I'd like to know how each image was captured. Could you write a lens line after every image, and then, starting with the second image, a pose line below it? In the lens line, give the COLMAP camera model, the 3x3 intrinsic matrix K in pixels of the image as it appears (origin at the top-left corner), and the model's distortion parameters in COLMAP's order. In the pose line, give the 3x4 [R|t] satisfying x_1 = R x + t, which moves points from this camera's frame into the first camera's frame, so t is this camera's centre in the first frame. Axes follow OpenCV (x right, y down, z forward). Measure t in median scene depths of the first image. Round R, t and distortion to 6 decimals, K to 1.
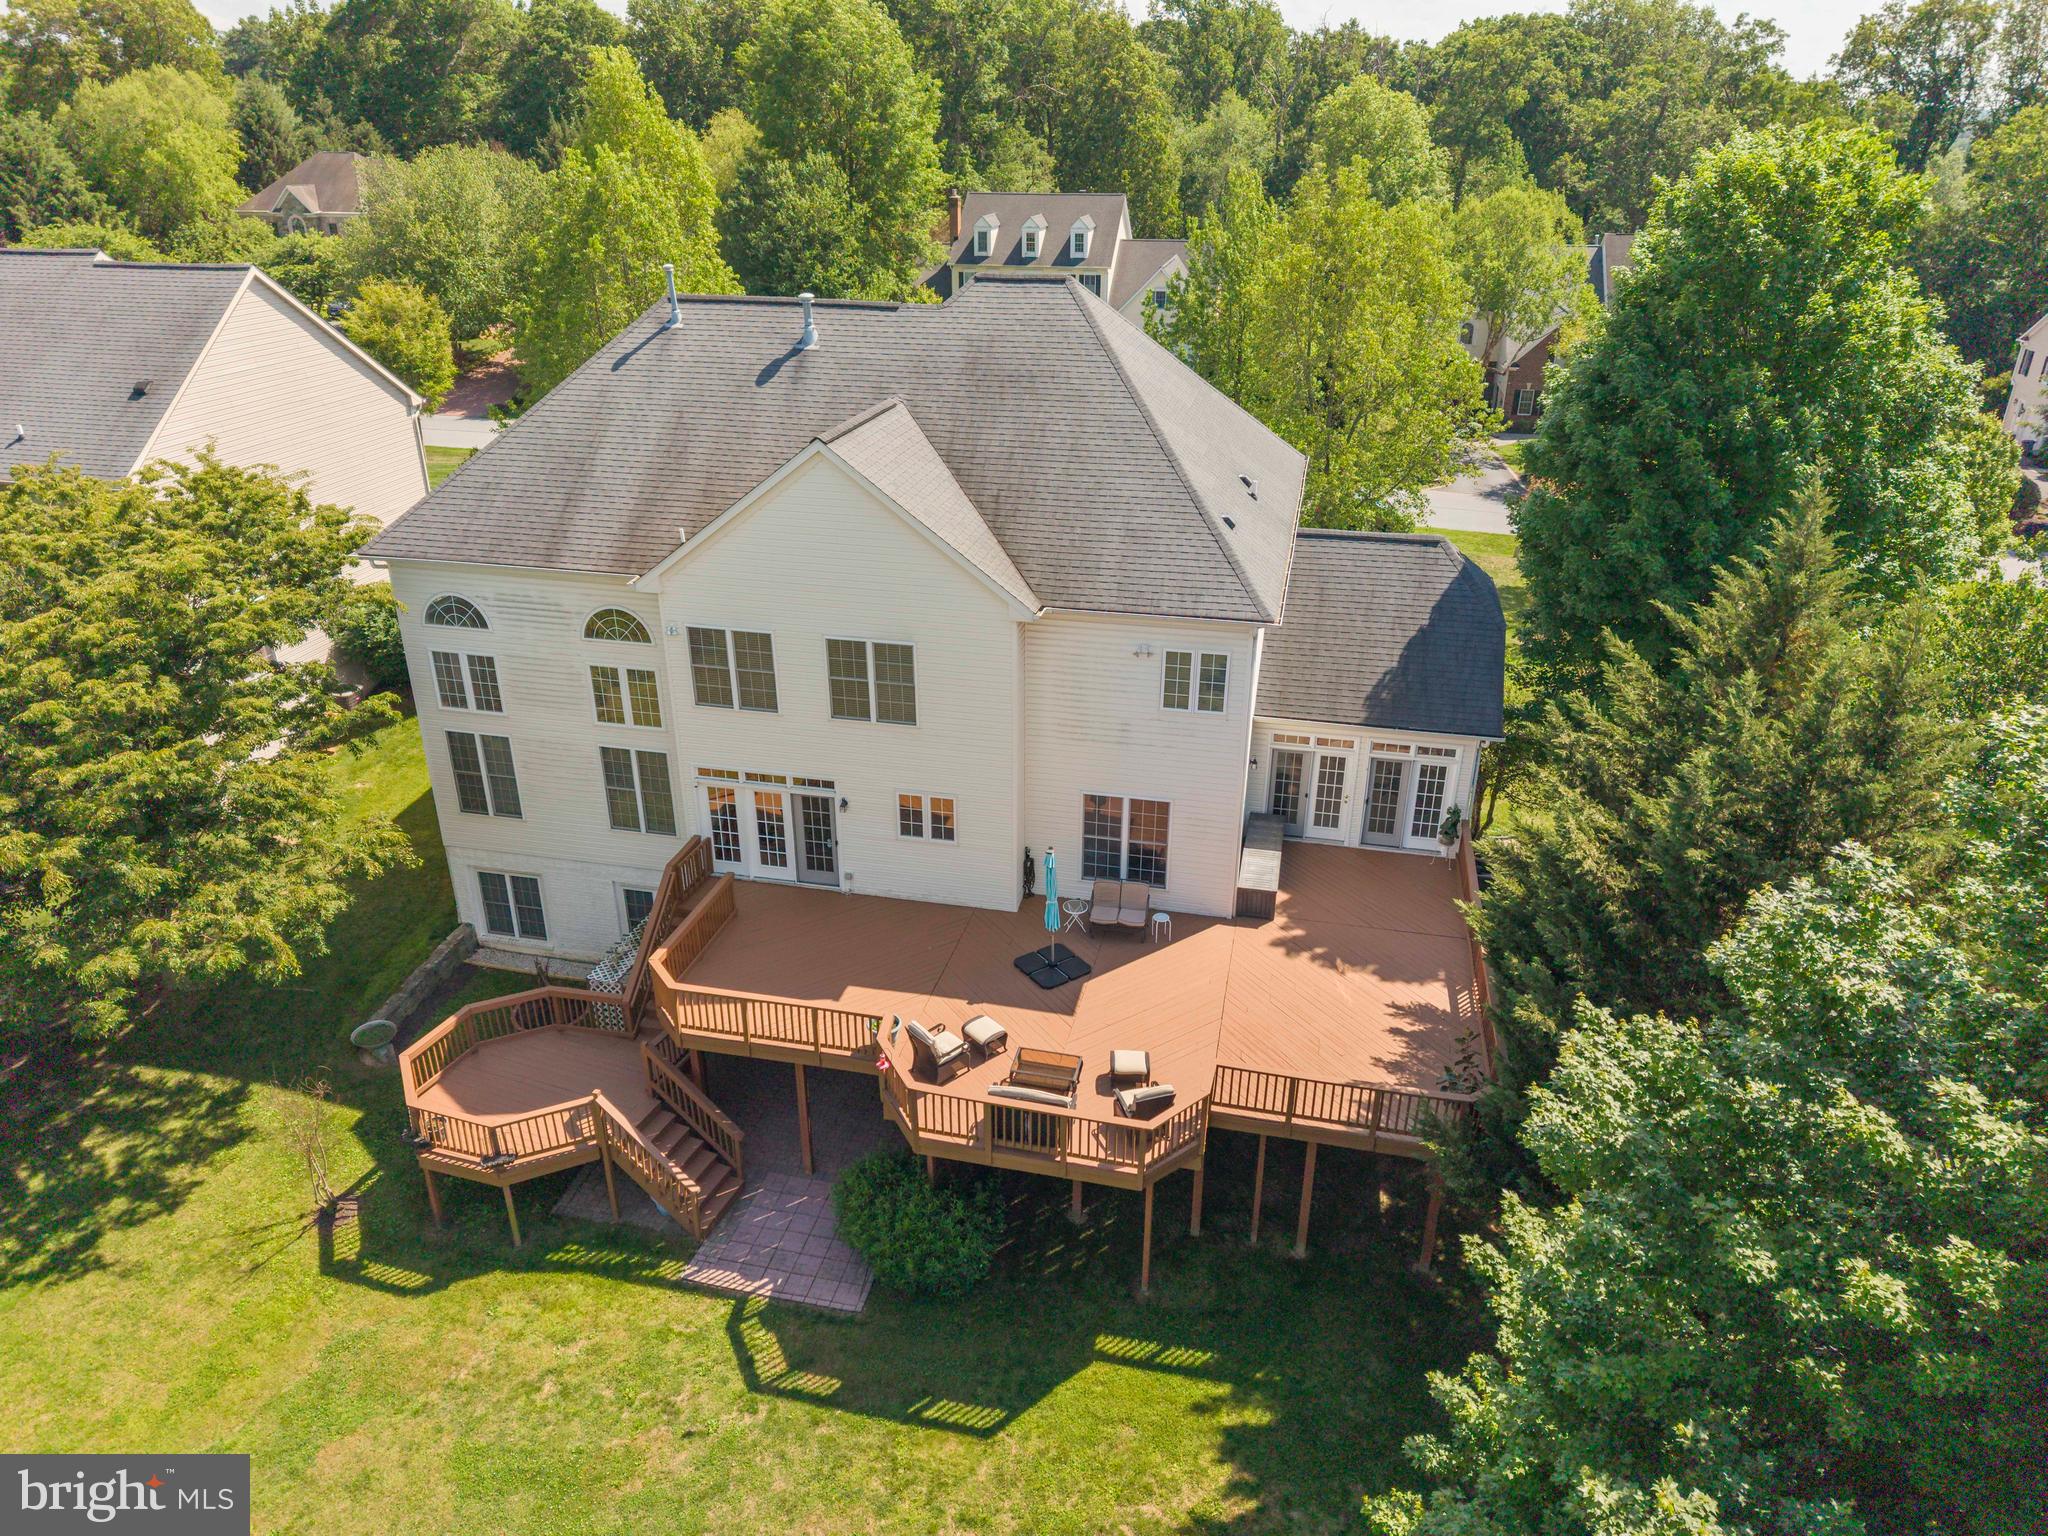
lens RADIAL K [[1379.8, 0, 1024.0], [0, 1379.8, 768.0], [0, 0, 1]] dist [0.058303, -0.077941]
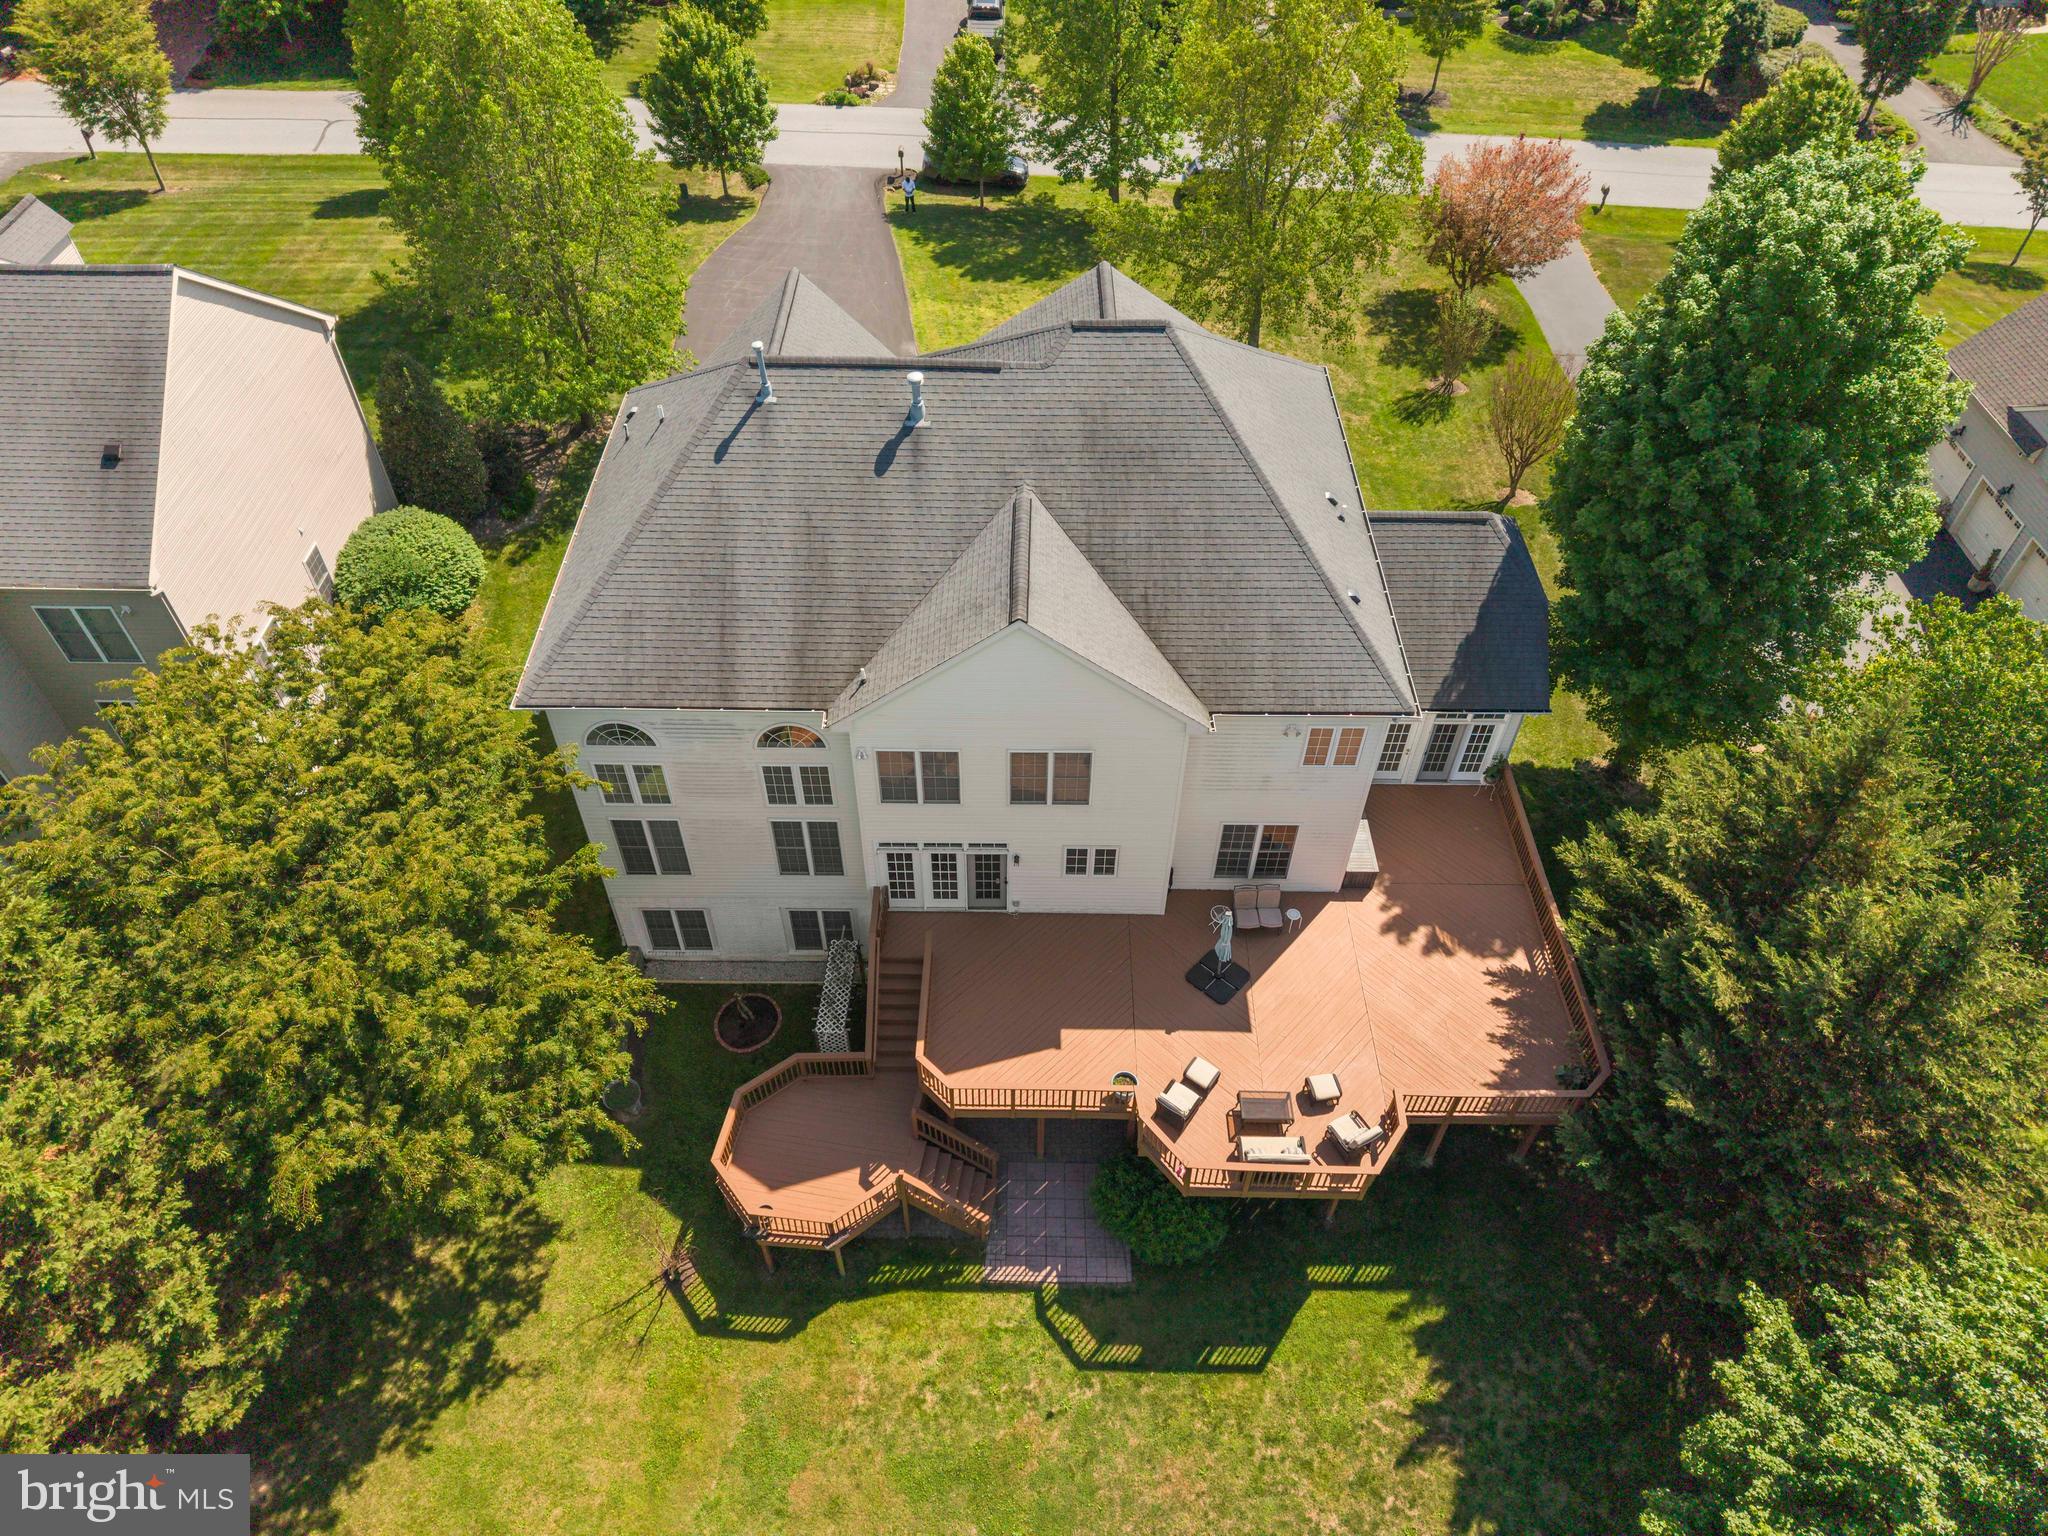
lens RADIAL K [[1379.8, 0, 1024.0], [0, 1379.8, 768.0], [0, 0, 1]] dist [0.058303, -0.077941]
pose [[0.976843, -0.149943, 0.152624, -0.291774], [0.083048, 0.923138, 0.375391, -0.476557], [-0.197181, -0.354023, 0.914214, -0.011119]]
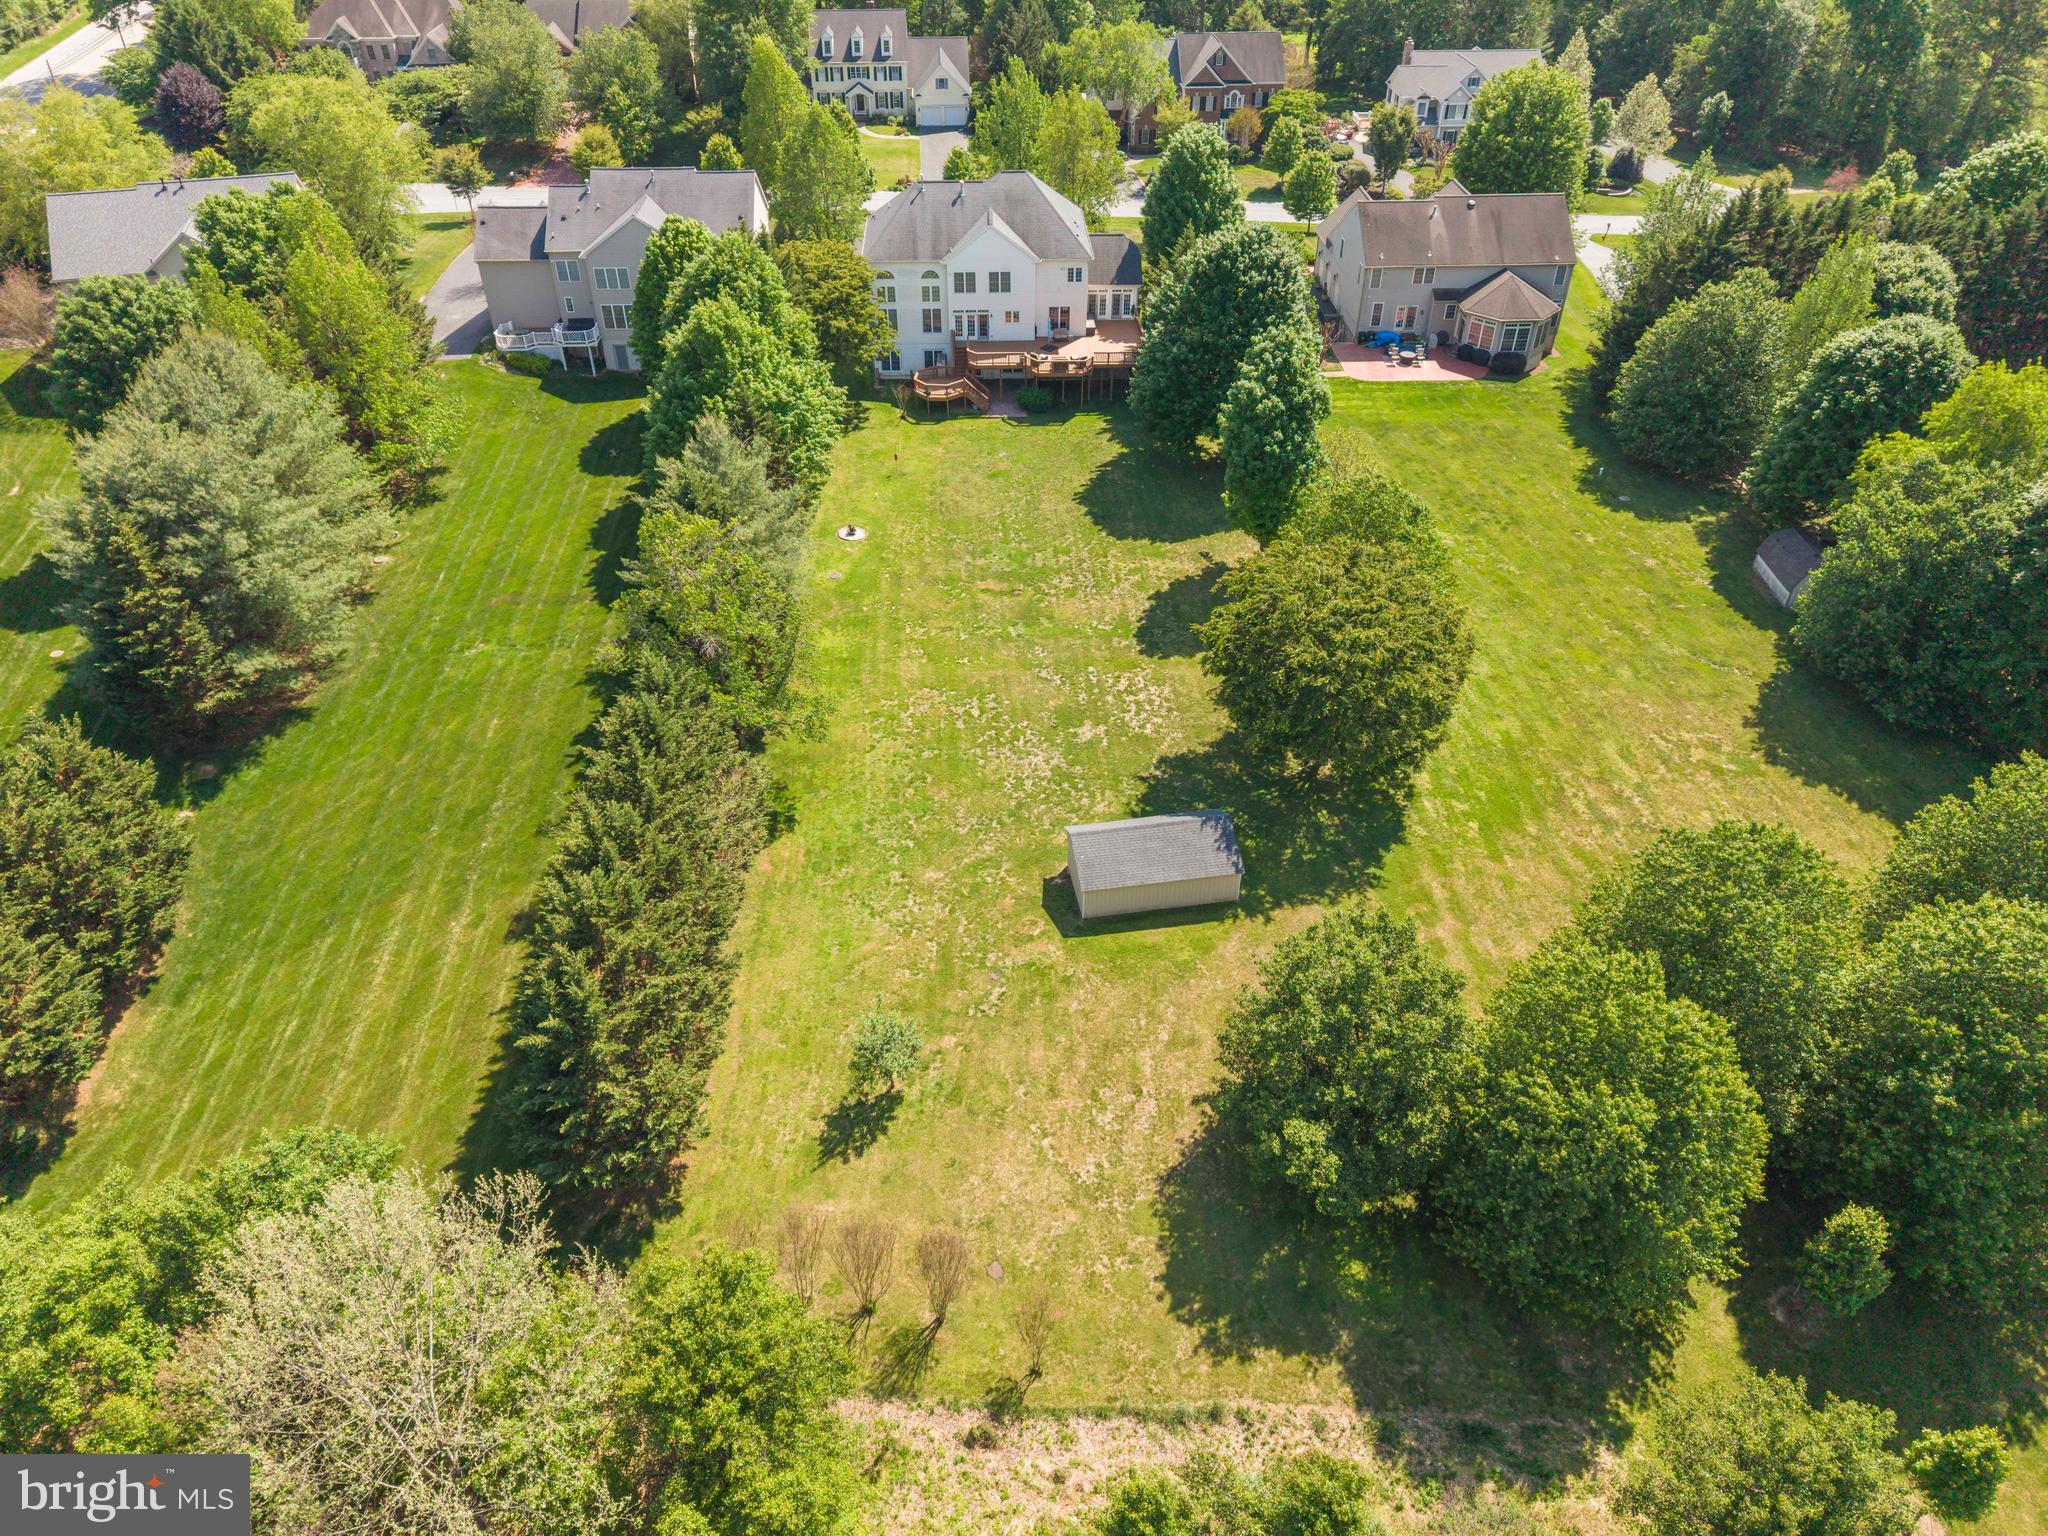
lens RADIAL K [[1379.8, 0, 1024.0], [0, 1379.8, 768.0], [0, 0, 1]] dist [0.058303, -0.077941]
pose [[0.965859, -0.159519, 0.204134, -1.107338], [0.110700, 0.966516, 0.231500, 0.385977], [-0.234228, -0.200999, 0.951177, -3.245724]]
